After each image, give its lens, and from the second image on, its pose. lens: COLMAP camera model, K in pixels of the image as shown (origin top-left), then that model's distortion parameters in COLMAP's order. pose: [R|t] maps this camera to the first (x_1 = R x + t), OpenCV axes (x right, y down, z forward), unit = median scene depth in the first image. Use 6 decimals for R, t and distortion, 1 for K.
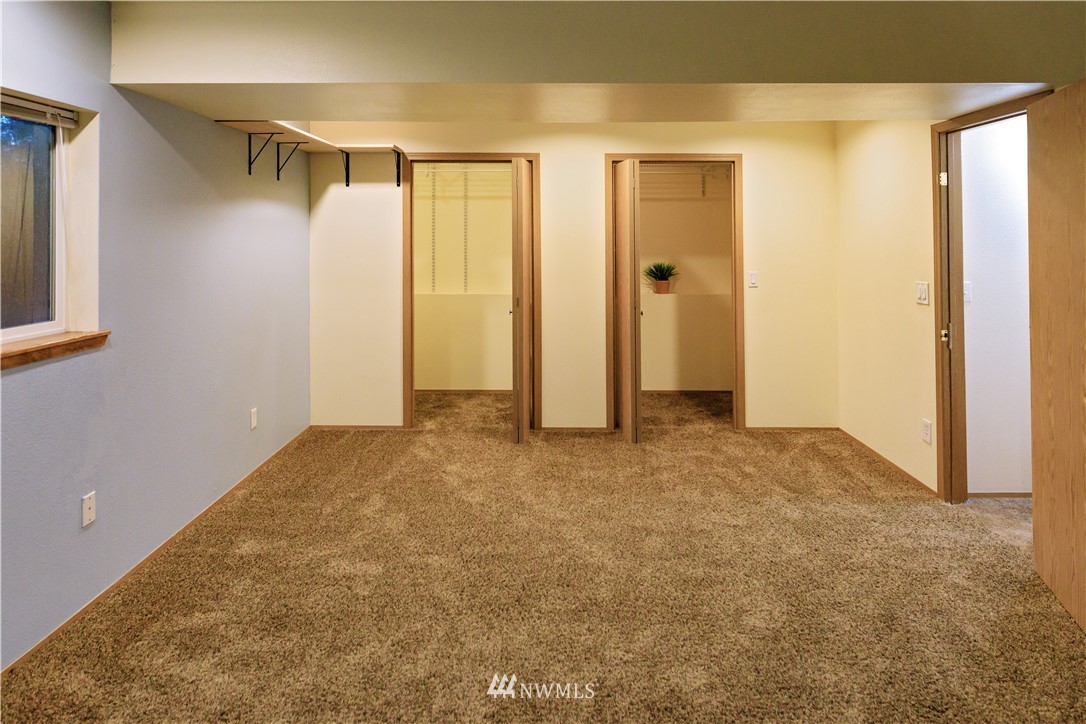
lens RADIAL K [[657.9, 0, 543.1], [0, 657.9, 229.8], [0, 0, 1]] dist [0.003382, -0.002701]
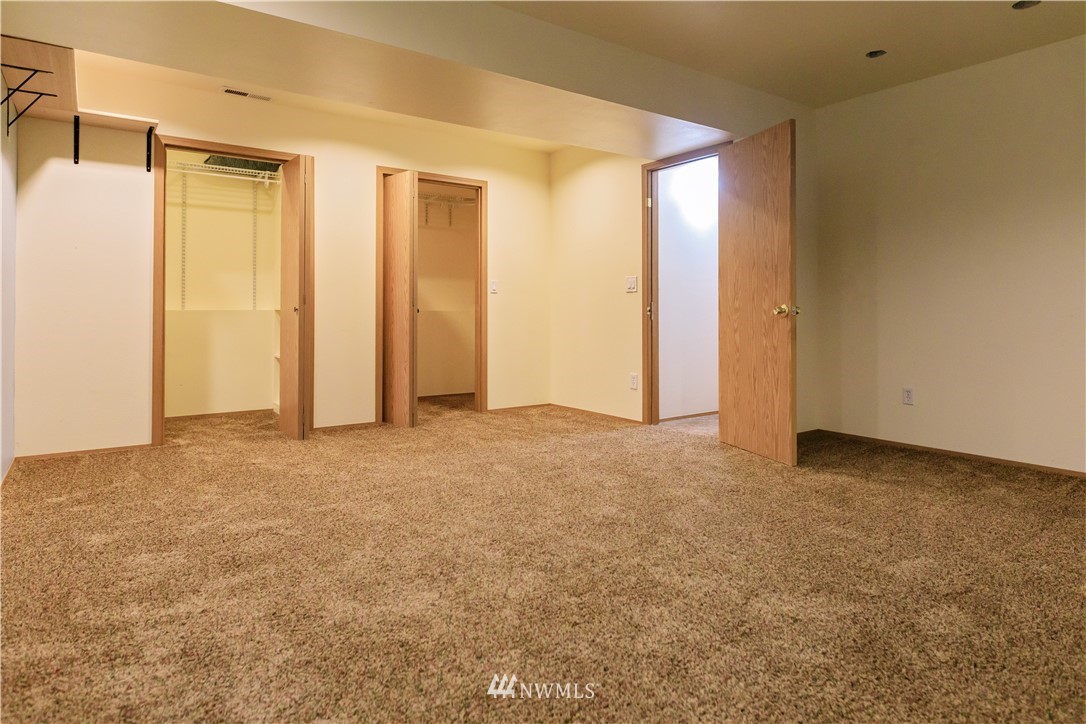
lens RADIAL K [[639.9, 0, 542.1], [0, 639.9, 307.8], [0, 0, 1]] dist [0.001331, -0.002546]
pose [[0.809411, 0.005427, 0.587217, -0.313059], [-0.005934, 0.999982, -0.001063, 0.120603], [-0.587212, -0.002624, 0.809429, -0.000514]]
